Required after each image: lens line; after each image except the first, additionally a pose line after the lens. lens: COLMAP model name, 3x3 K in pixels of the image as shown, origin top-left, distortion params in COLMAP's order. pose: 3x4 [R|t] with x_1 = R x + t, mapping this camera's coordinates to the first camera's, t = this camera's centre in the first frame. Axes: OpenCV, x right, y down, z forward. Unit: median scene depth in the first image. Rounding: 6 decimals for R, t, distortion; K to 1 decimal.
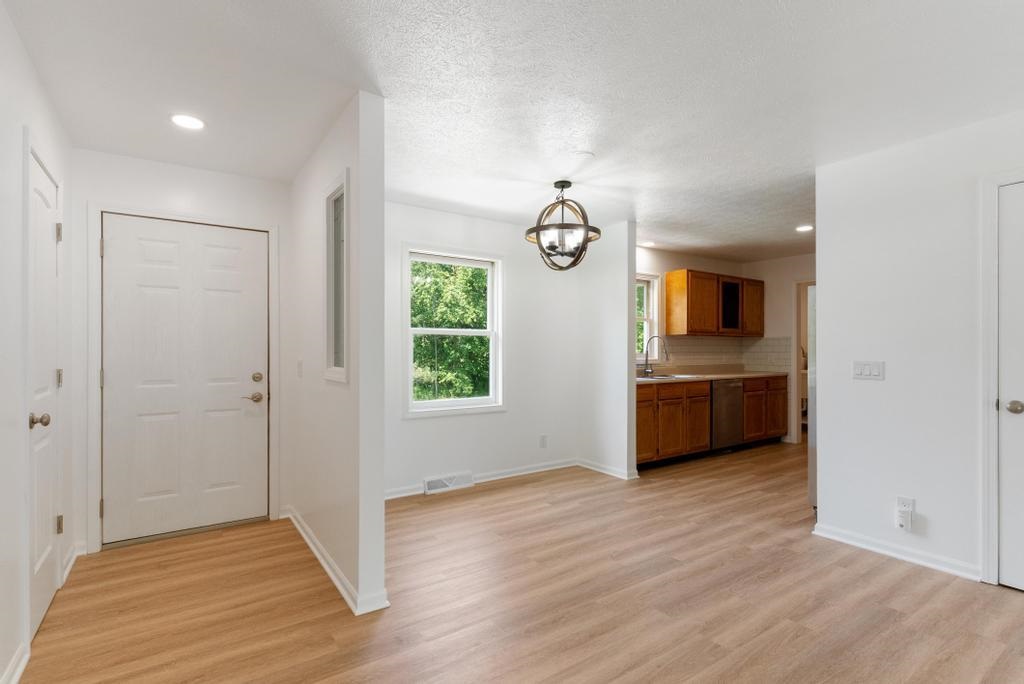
lens RADIAL K [[493.3, 0, 514.6], [0, 493.3, 347.1], [0, 0, 1]] dist [0.002021, 0.000003]
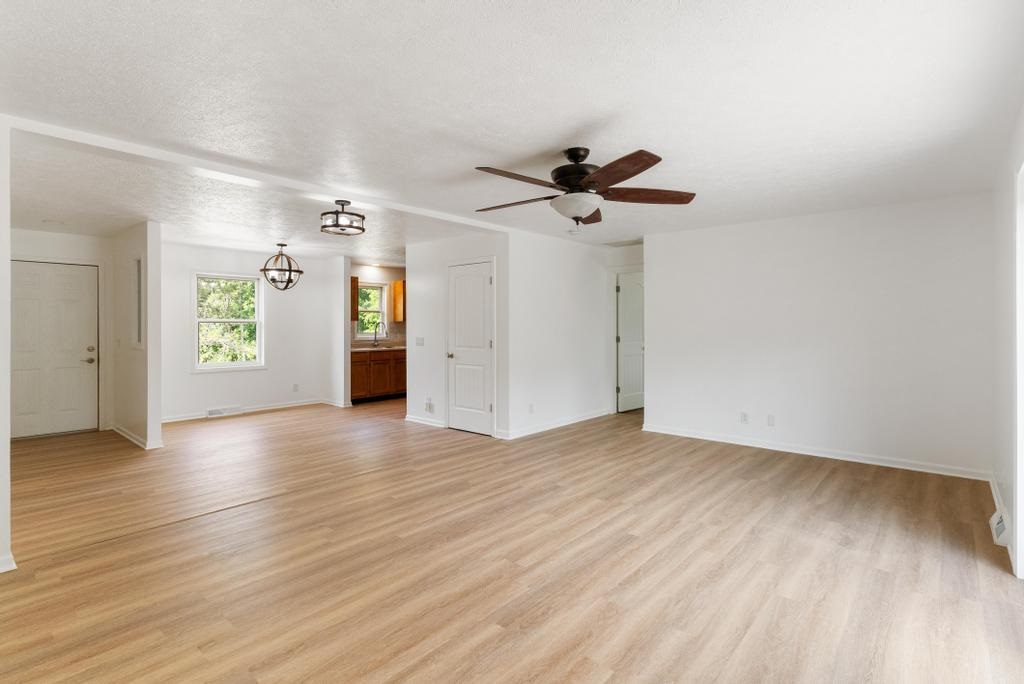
lens RADIAL K [[493.3, 0, 514.3], [0, 493.3, 323.5], [0, 0, 1]] dist [0.002021, 0.000003]
pose [[0.970658, -0.000120, 0.240466, 0.330005], [0.000187, 1.000000, -0.000258, -0.018566], [-0.240466, 0.000295, 0.970658, -0.680183]]
